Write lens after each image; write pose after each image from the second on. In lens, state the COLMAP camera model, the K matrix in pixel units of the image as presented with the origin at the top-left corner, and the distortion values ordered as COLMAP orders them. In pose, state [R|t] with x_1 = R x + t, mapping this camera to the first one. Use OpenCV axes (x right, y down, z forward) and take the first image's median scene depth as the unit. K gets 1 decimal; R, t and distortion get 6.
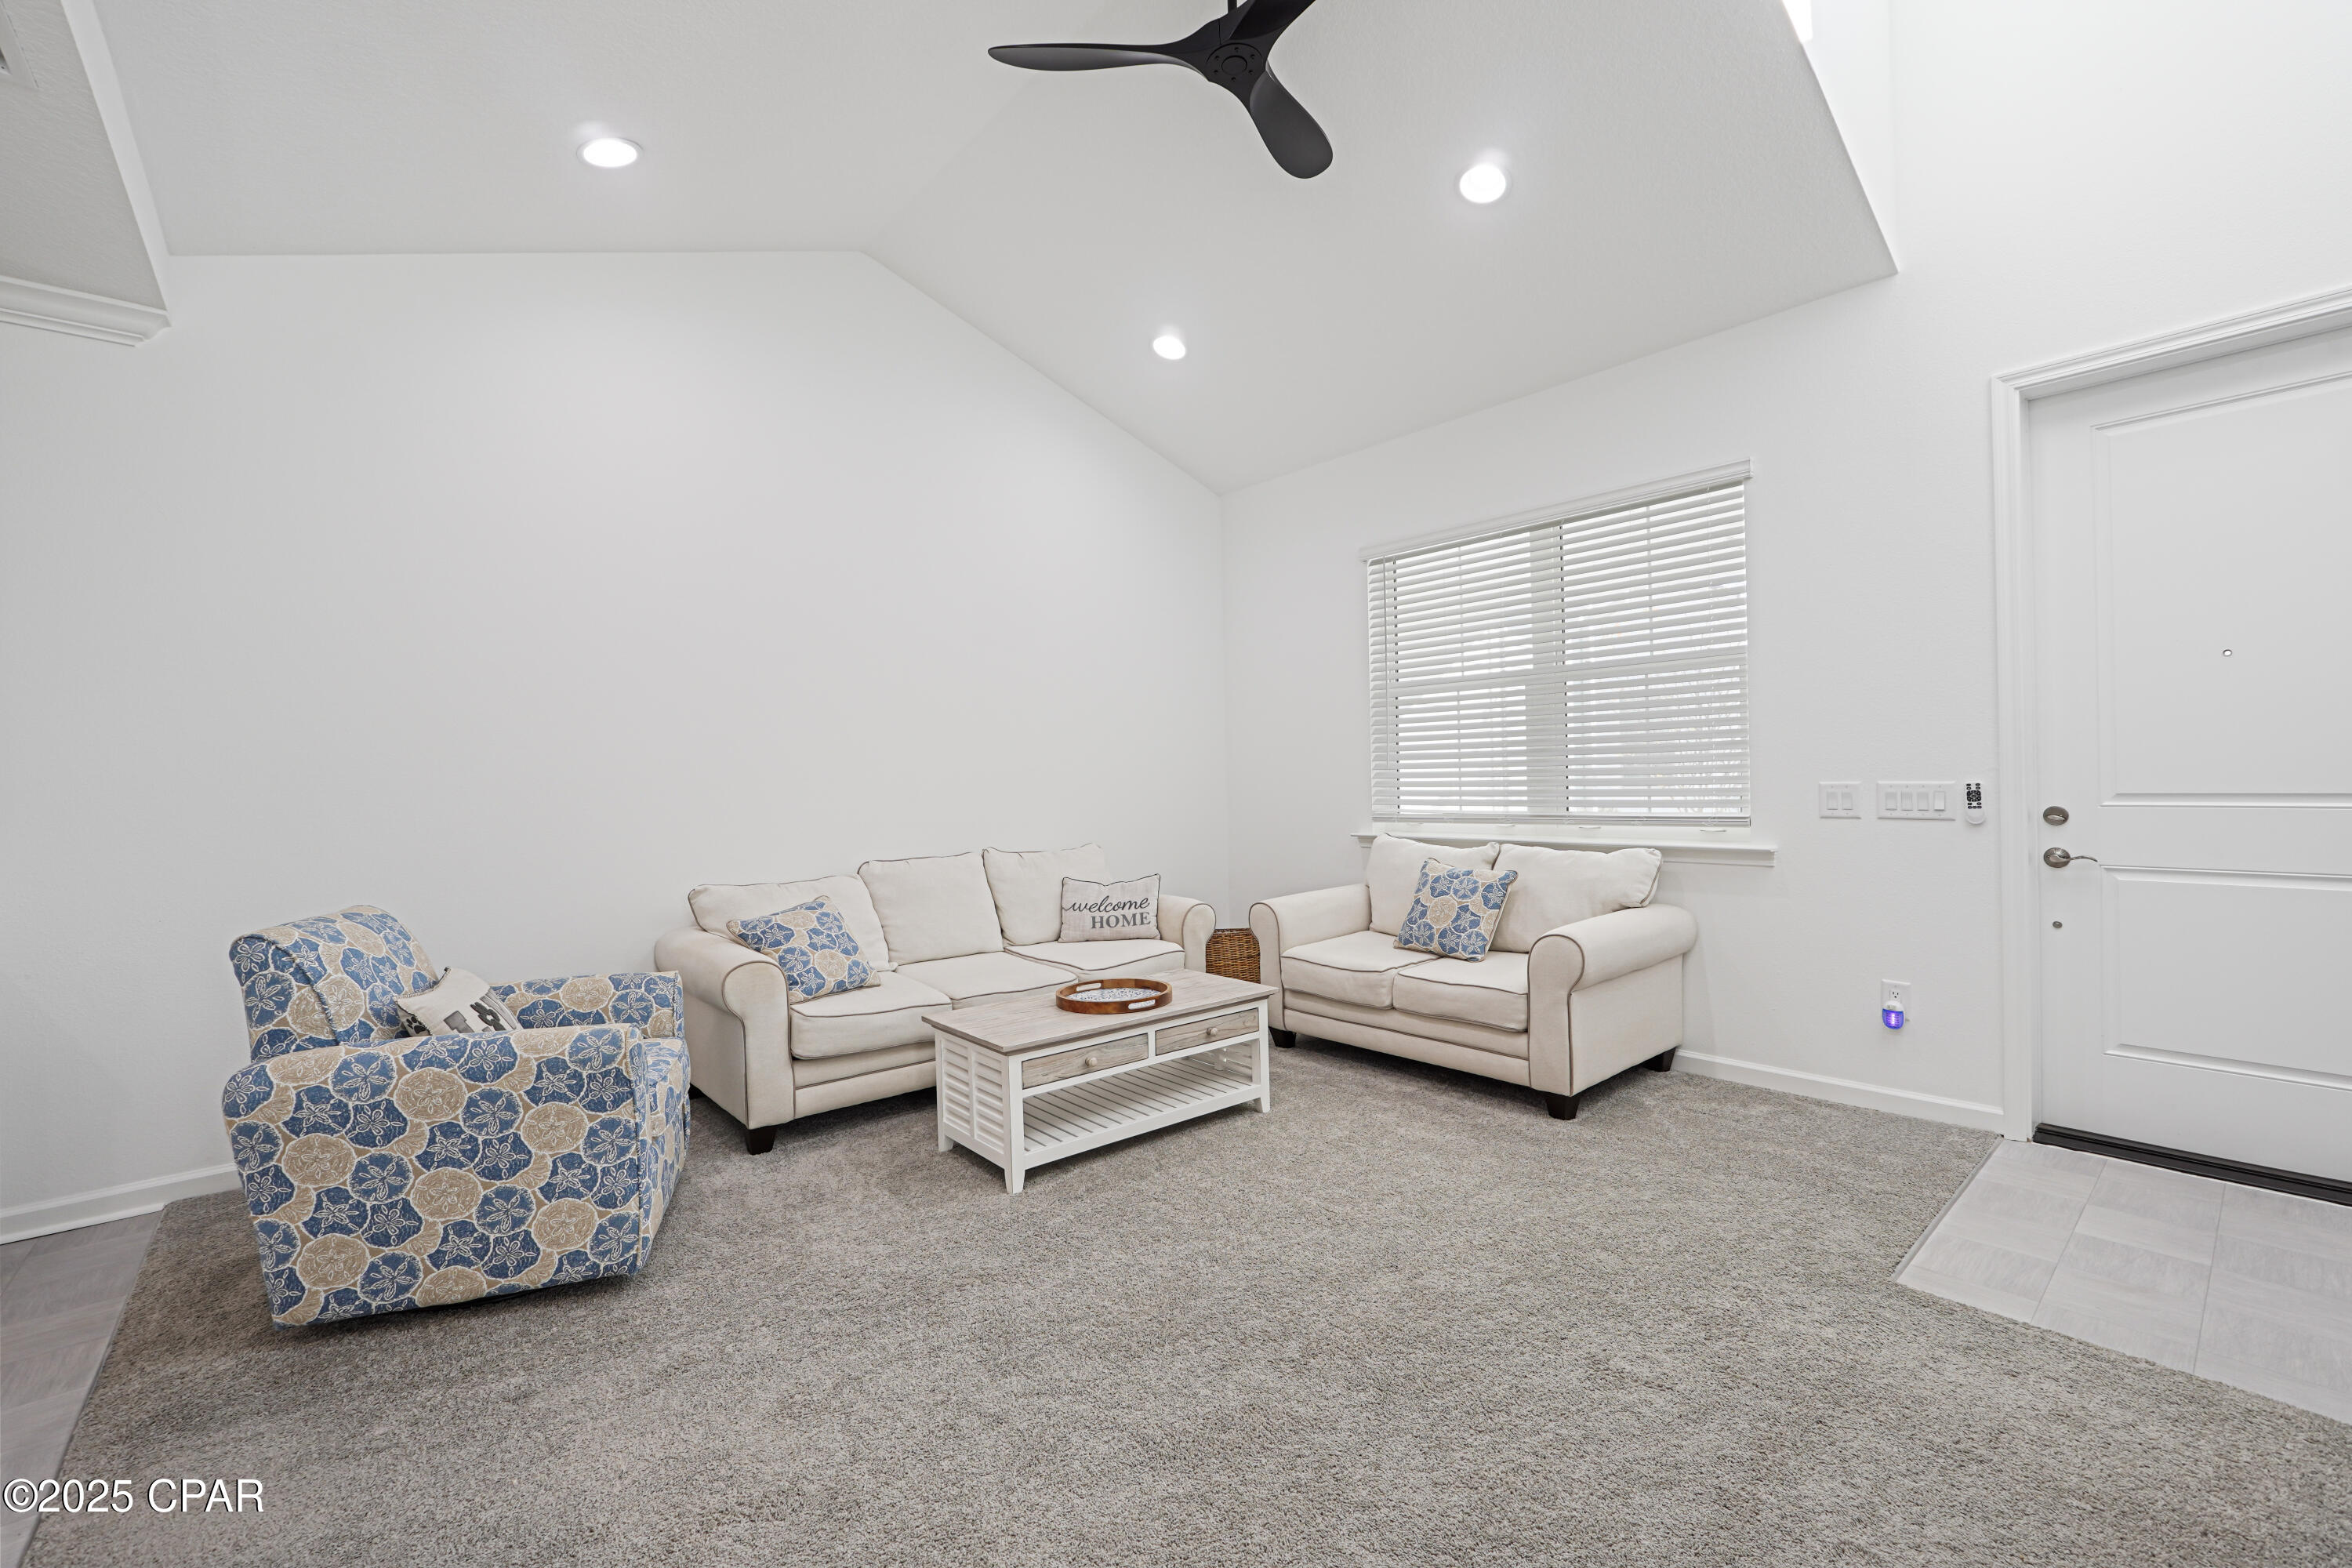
lens RADIAL K [[1010.6, 0, 1168.8], [0, 1010.6, 781.9], [0, 0, 1]] dist [-0.012067, 0.004802]
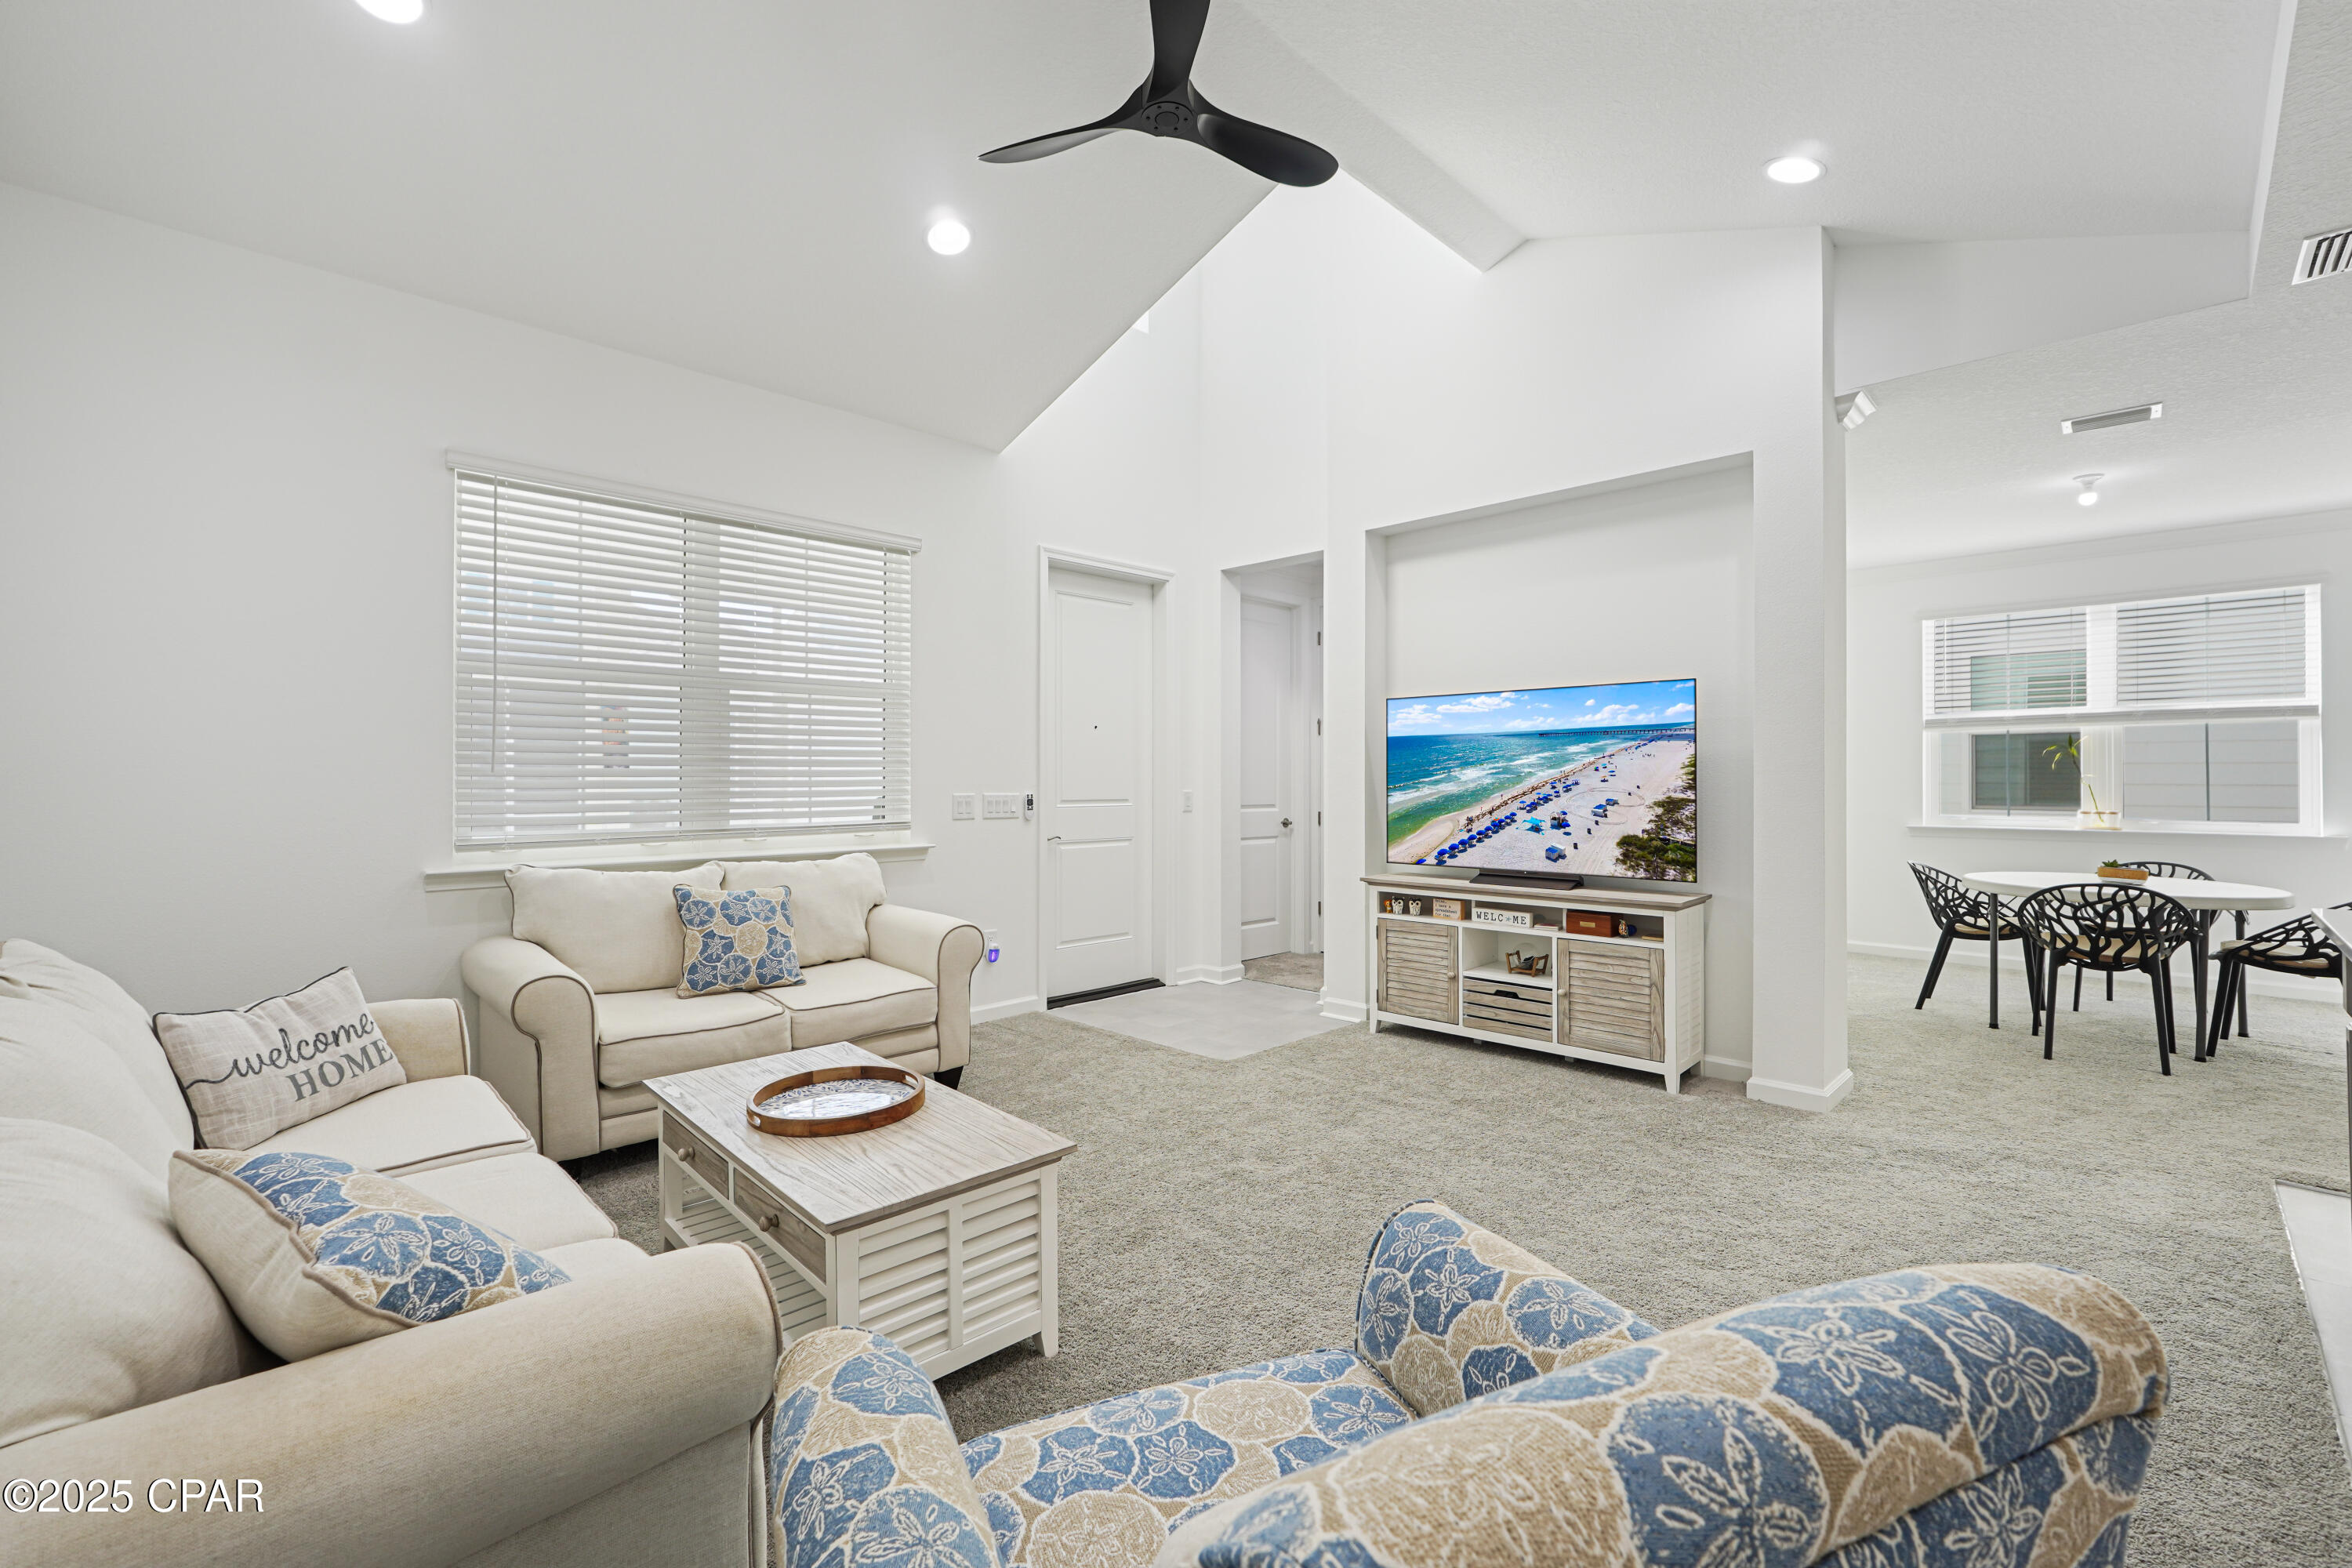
lens RADIAL K [[1010.6, 0, 1172.9], [0, 1010.6, 787.5], [0, 0, 1]] dist [-0.012067, 0.004802]
pose [[-0.066359, 0.012453, 0.997718, -0.822975], [0.007567, 0.999900, -0.011977, 0.011176], [-0.997767, 0.006755, -0.066446, 0.891134]]
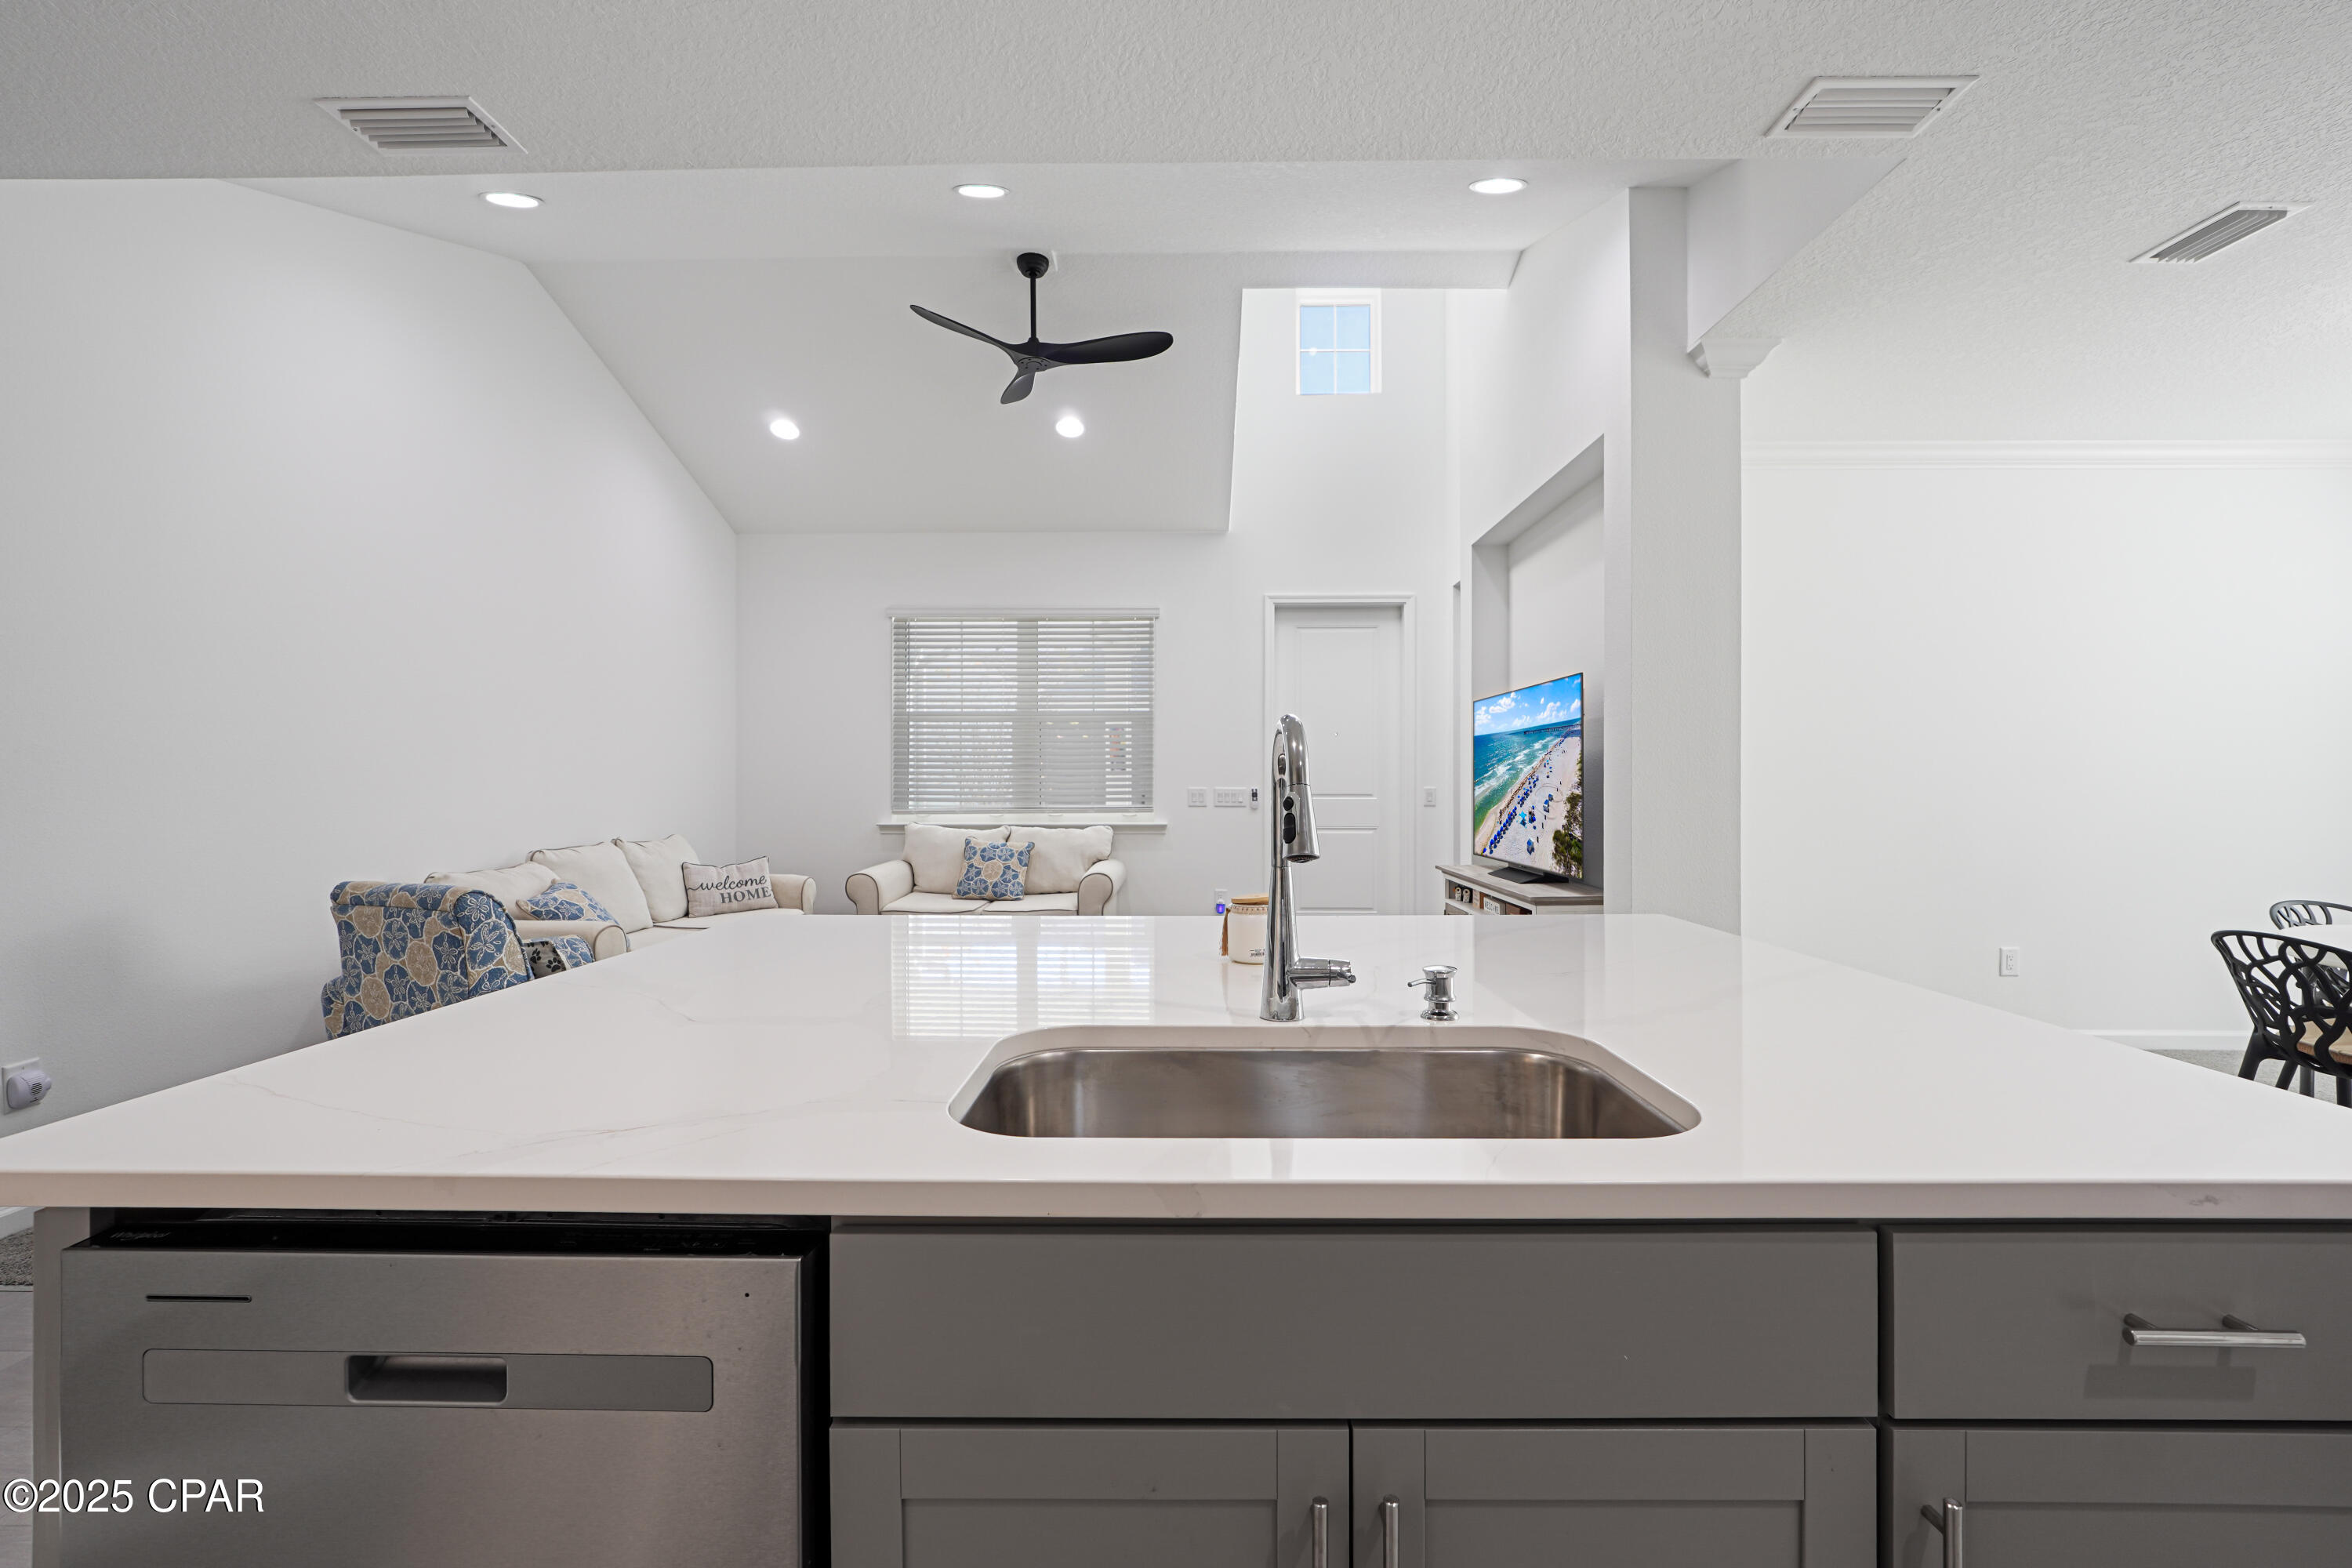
lens RADIAL K [[1010.6, 0, 1181.2], [0, 1010.6, 784.9], [0, 0, 1]] dist [-0.012067, 0.004802]
pose [[0.669899, 0.017344, 0.742249, -0.857417], [-0.009450, 0.999845, -0.014835, 0.026066], [-0.742392, 0.002924, 0.669959, -0.286733]]
